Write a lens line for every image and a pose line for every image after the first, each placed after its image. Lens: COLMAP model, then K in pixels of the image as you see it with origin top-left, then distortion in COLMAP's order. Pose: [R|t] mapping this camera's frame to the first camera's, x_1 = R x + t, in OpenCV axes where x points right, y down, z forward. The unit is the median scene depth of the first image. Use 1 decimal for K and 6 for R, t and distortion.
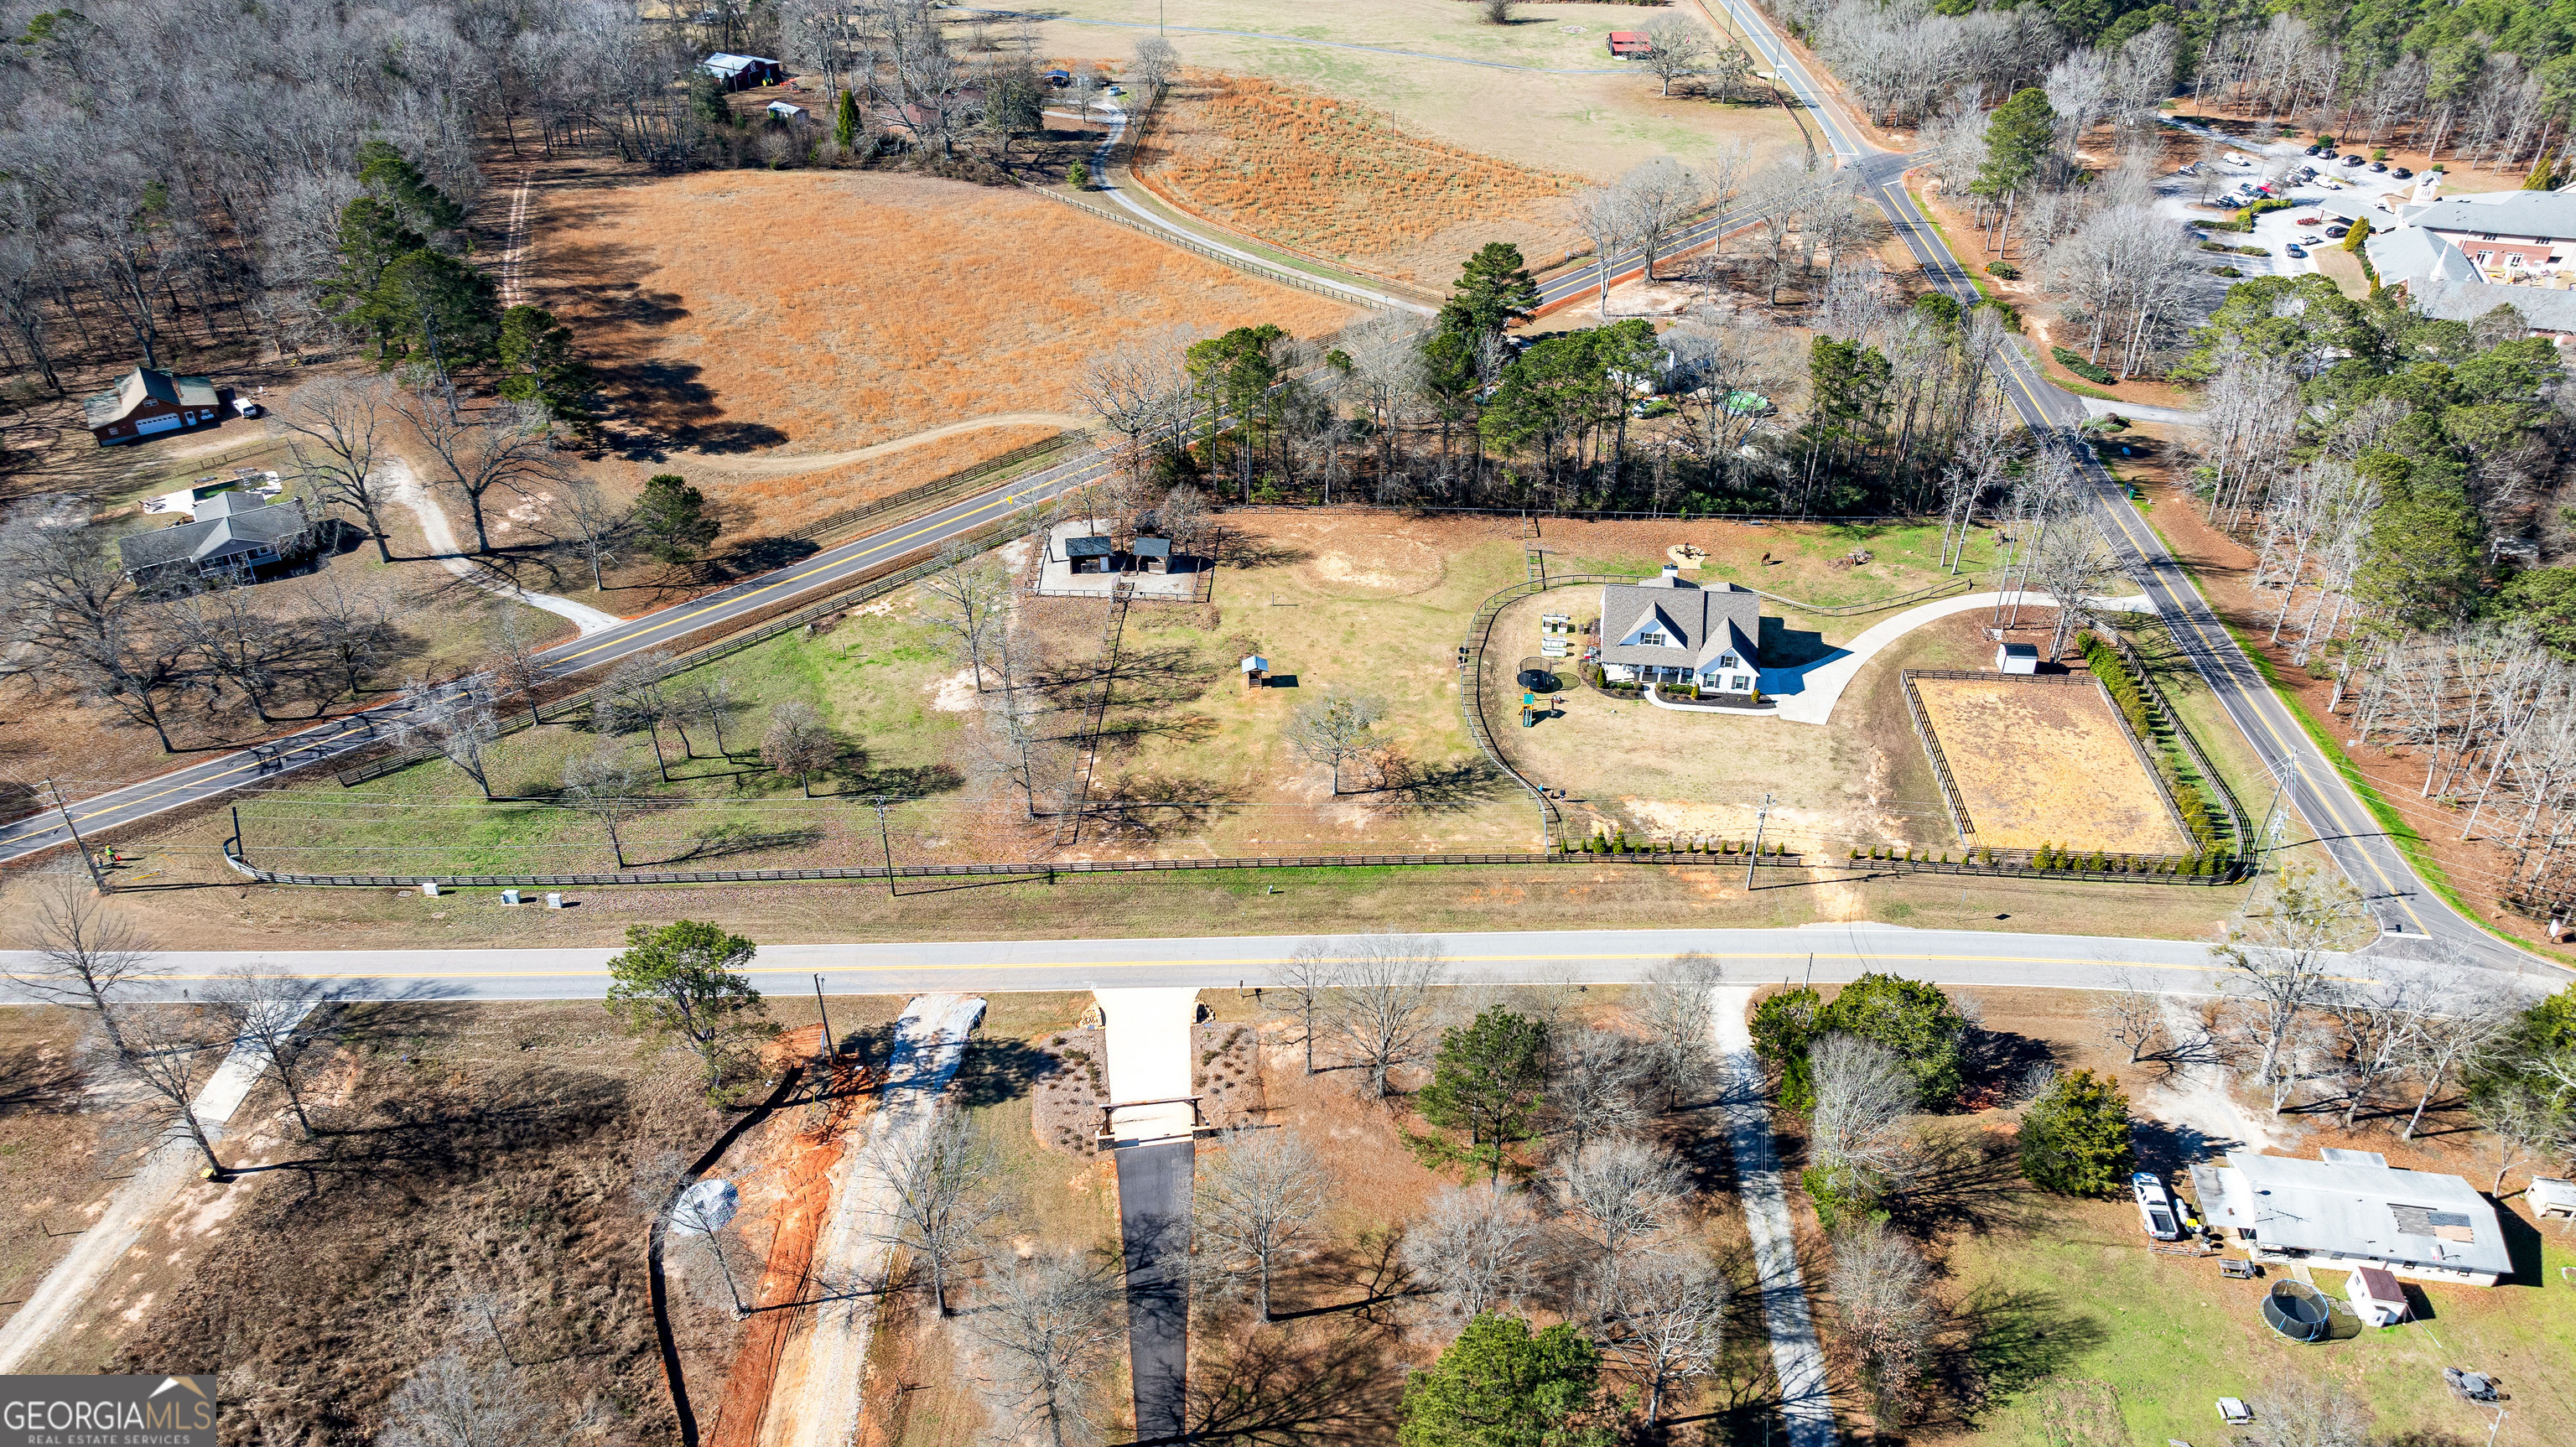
lens RADIAL K [[1795.5, 0, 1288.0], [0, 1795.5, 723.5], [0, 0, 1]] dist [-0.014748, -0.002940]
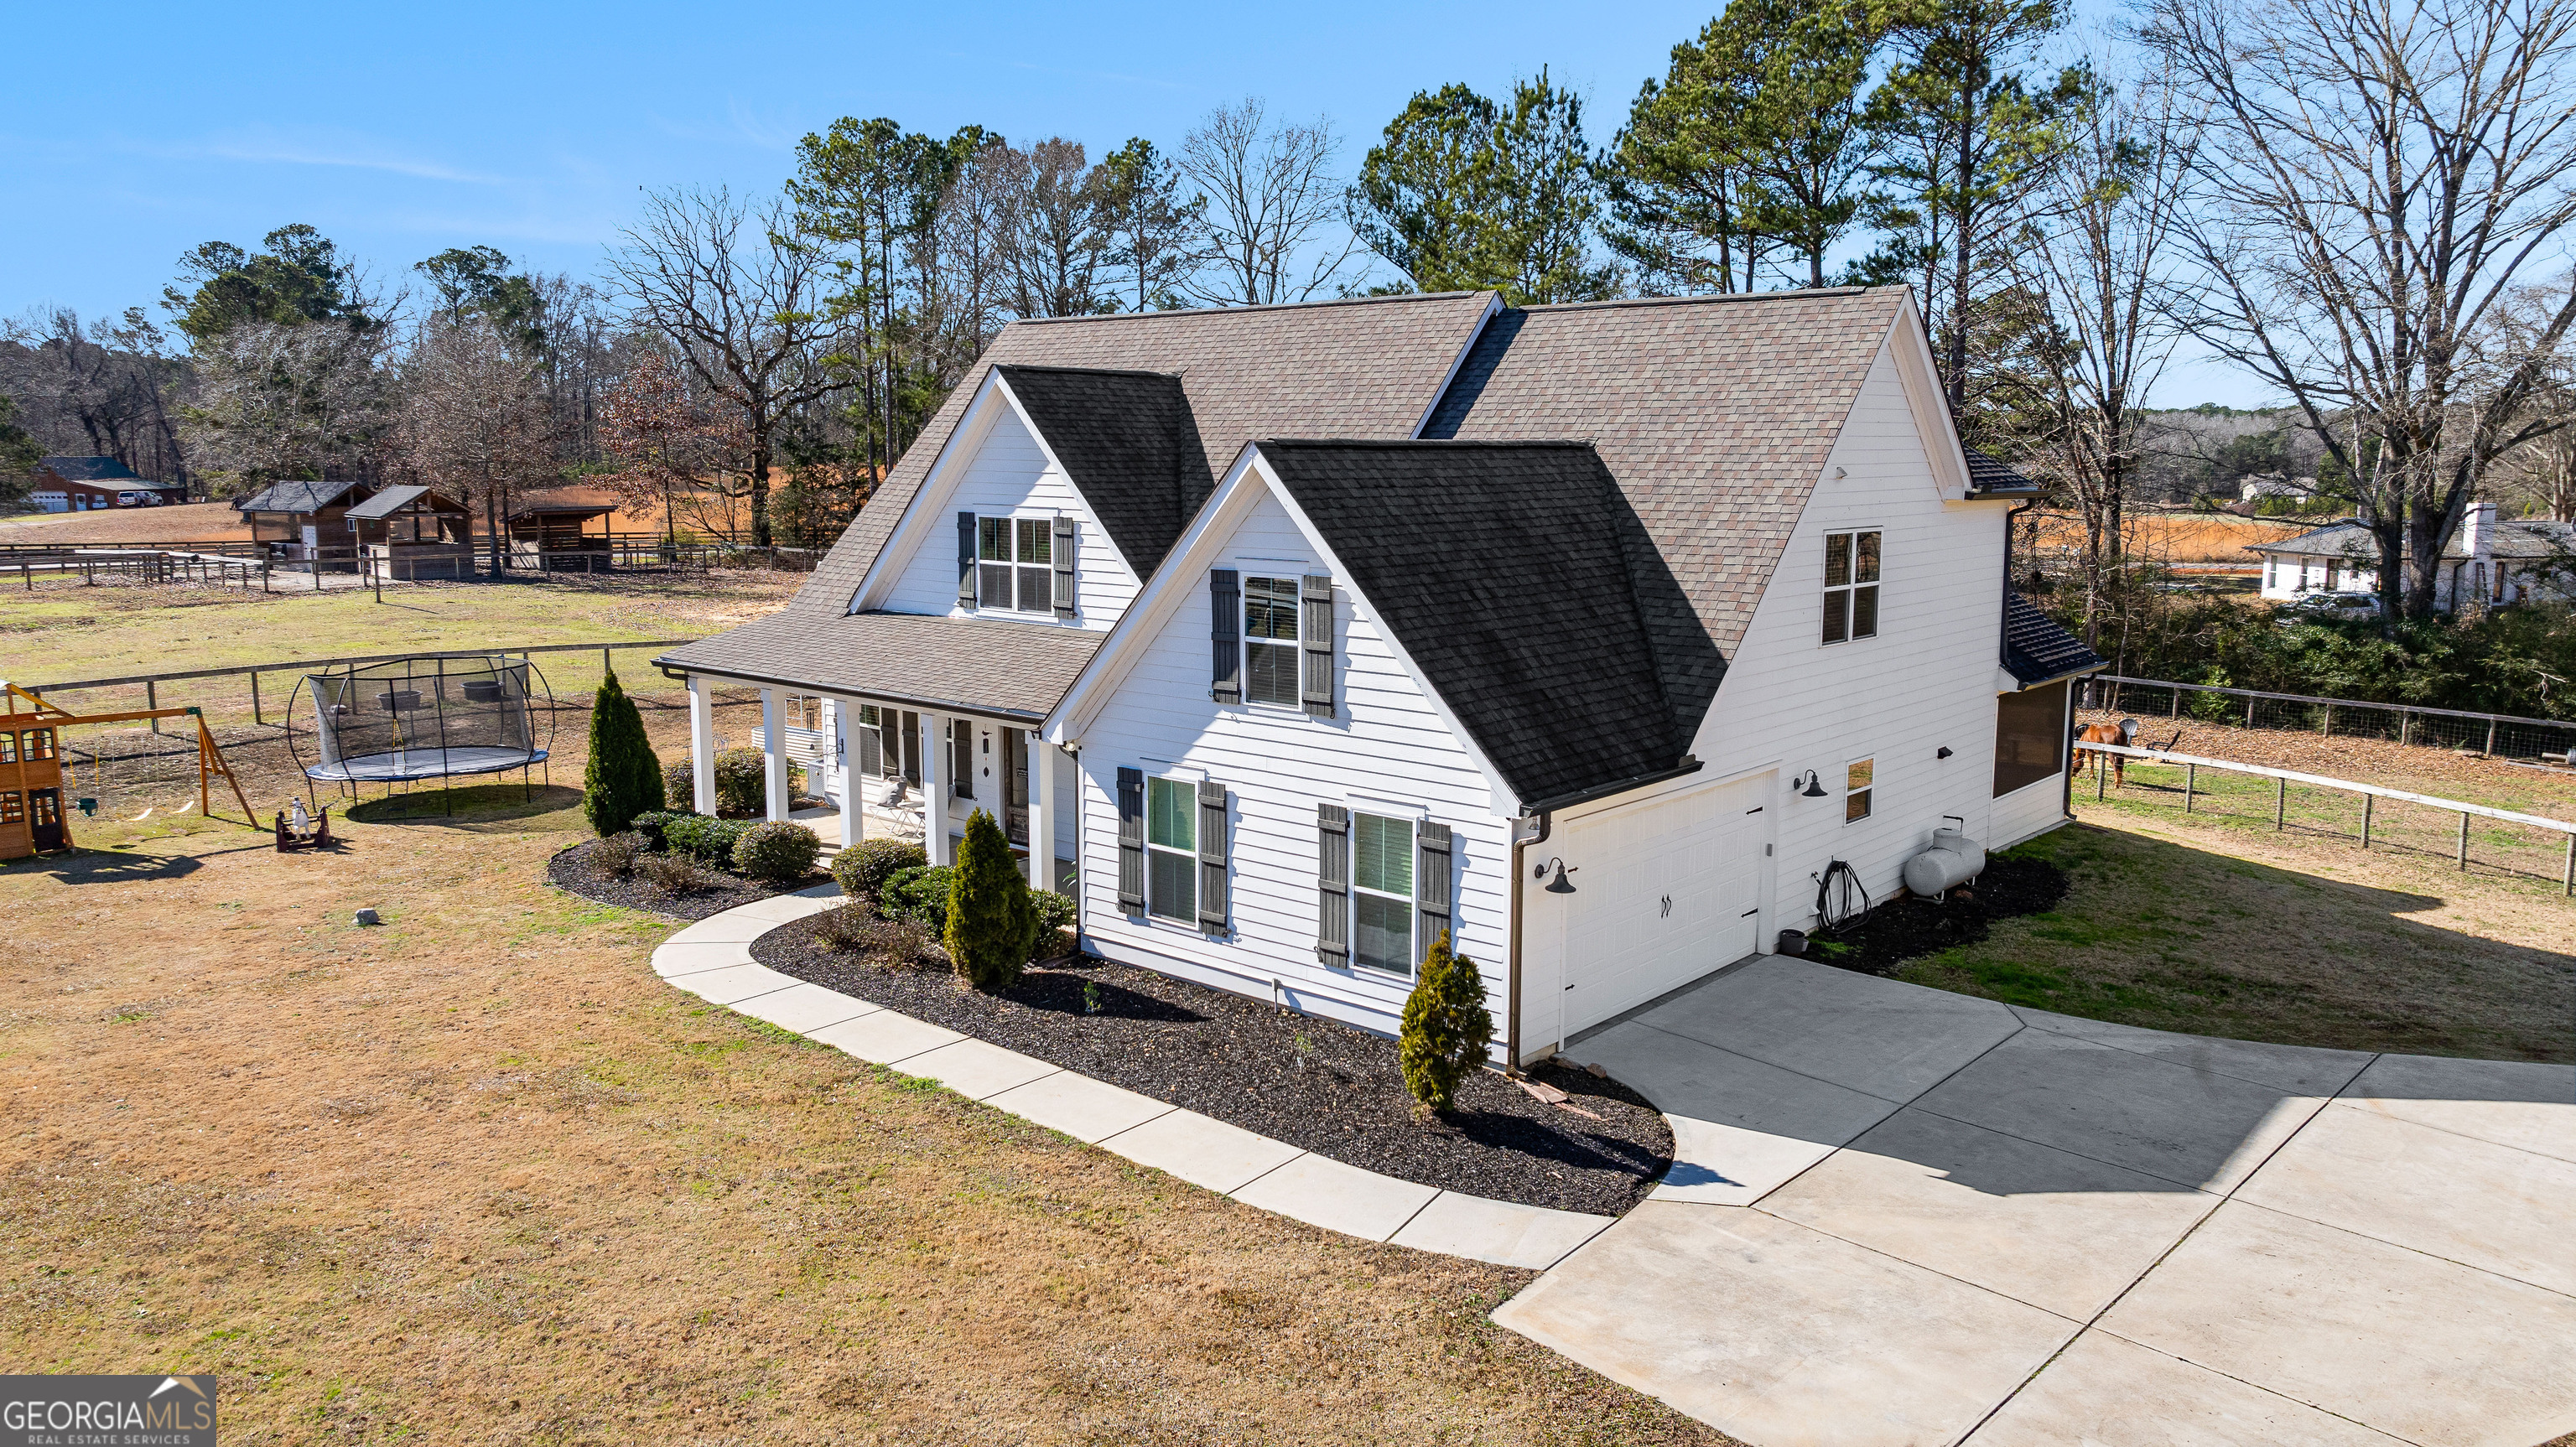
lens RADIAL K [[1801.6, 0, 1288.8], [0, 1801.6, 726.5], [0, 0, 1]] dist [-0.029542, 0.030020]
pose [[0.828882, 0.091406, -0.551906, 0.295670], [-0.317380, 0.889258, -0.329380, 0.001594], [0.460679, 0.448181, 0.766100, 0.909505]]
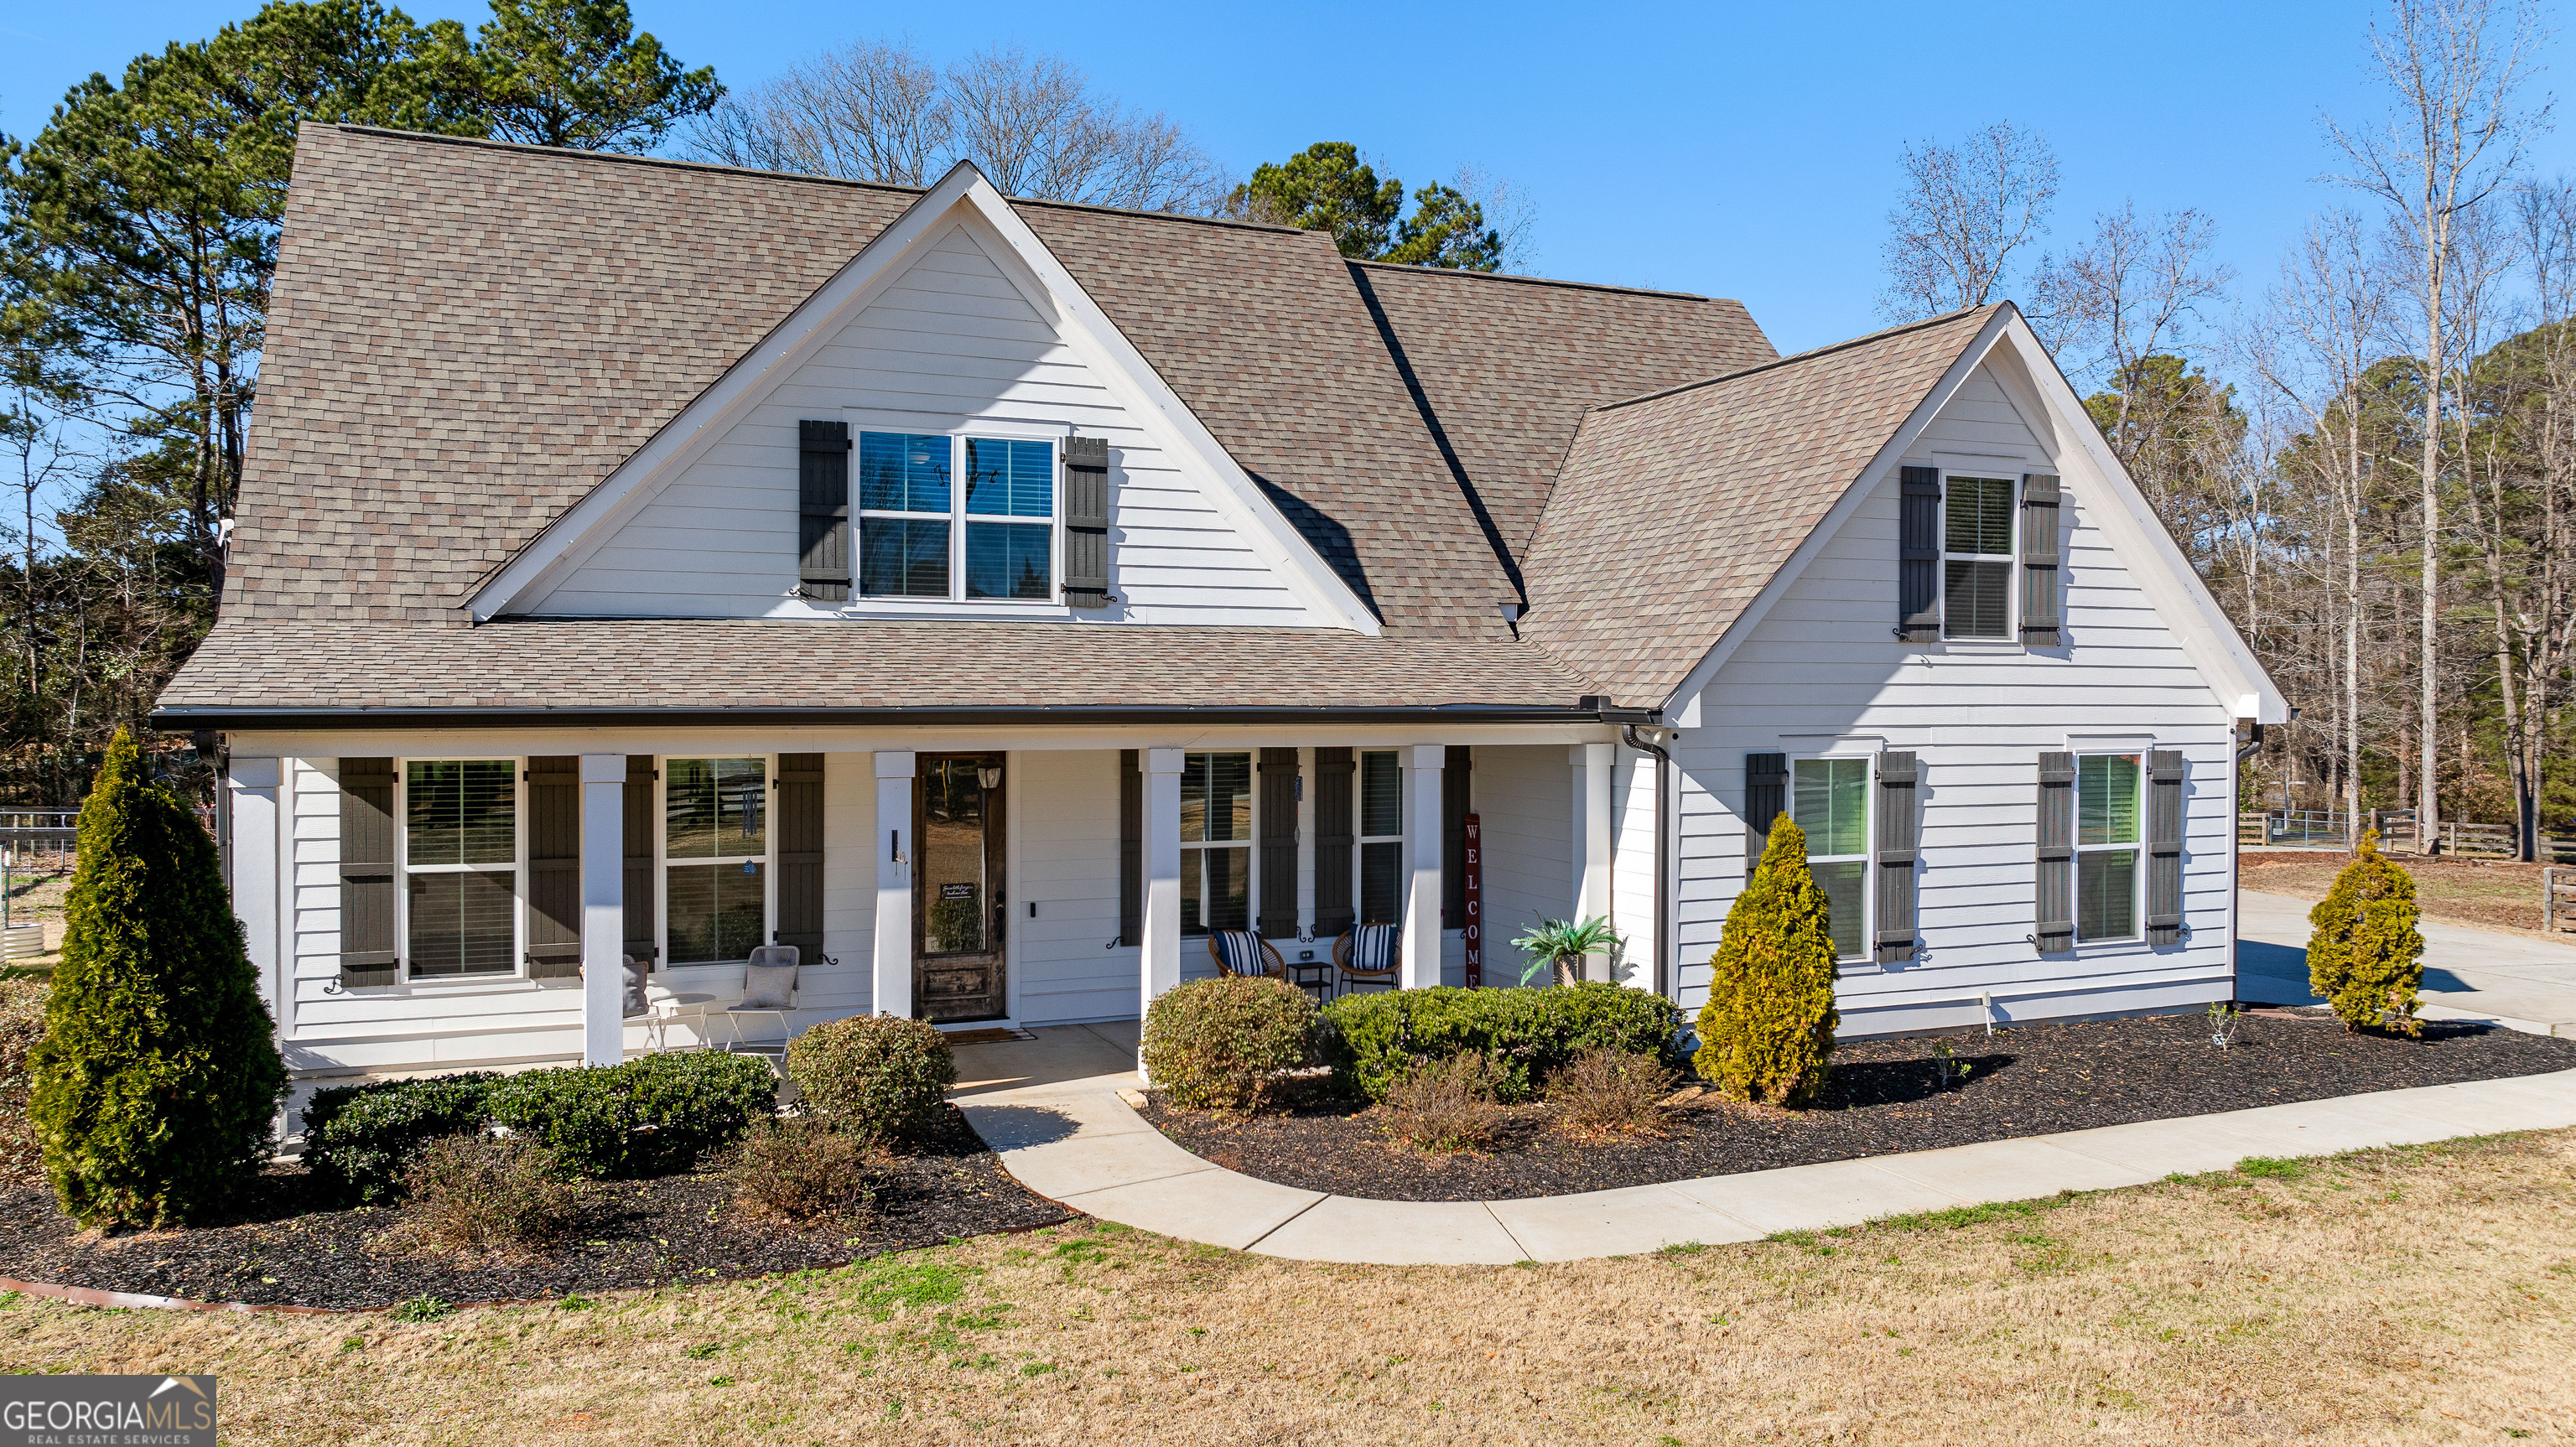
lens RADIAL K [[1795.5, 0, 1288.0], [0, 1795.5, 723.5], [0, 0, 1]] dist [-0.014748, -0.002940]
pose [[0.869352, -0.005065, 0.494167, 0.175916], [0.272376, 0.839271, -0.470570, -0.000114], [-0.412356, 0.543690, 0.731002, 0.941623]]
